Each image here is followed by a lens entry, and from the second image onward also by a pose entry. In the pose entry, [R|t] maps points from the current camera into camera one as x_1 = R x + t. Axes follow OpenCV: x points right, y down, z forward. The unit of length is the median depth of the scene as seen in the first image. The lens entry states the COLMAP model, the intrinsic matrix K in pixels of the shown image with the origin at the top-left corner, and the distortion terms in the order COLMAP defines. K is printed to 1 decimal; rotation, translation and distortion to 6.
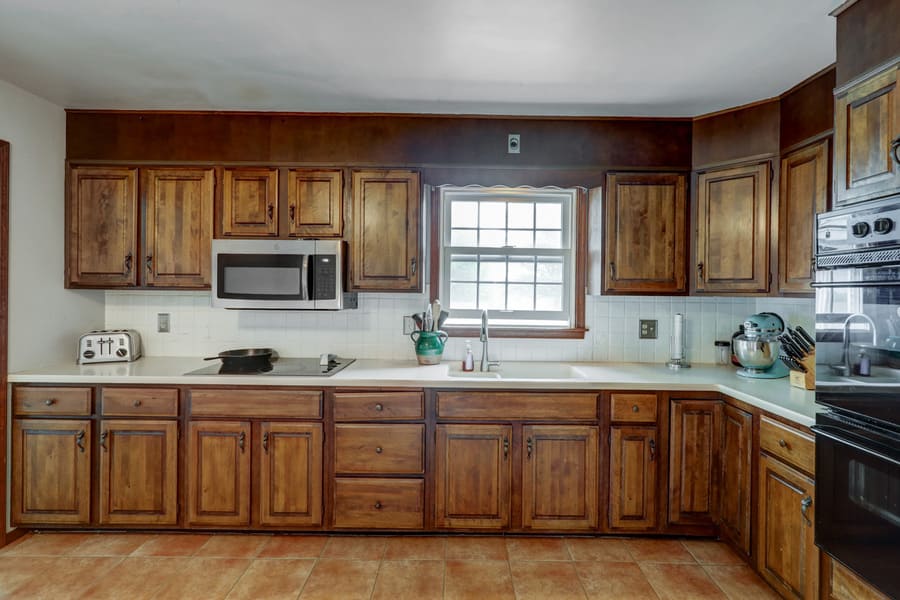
lens RADIAL K [[432.5, 0, 451.2], [0, 432.5, 286.5], [0, 0, 1]] dist [-0.001177, 0.001396]
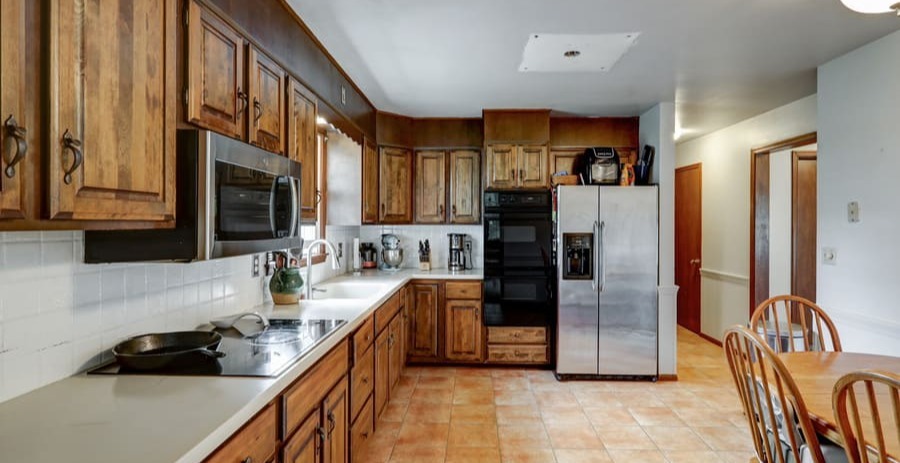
lens RADIAL K [[463.4, 0, 450.9], [0, 463.4, 222.8], [0, 0, 1]] dist [-0.000082, -0.000134]
pose [[0.039758, -0.009389, 0.999165, -1.081108], [-0.007775, 0.999923, 0.009705, -0.004013], [-0.999179, -0.008155, 0.039682, 0.658805]]
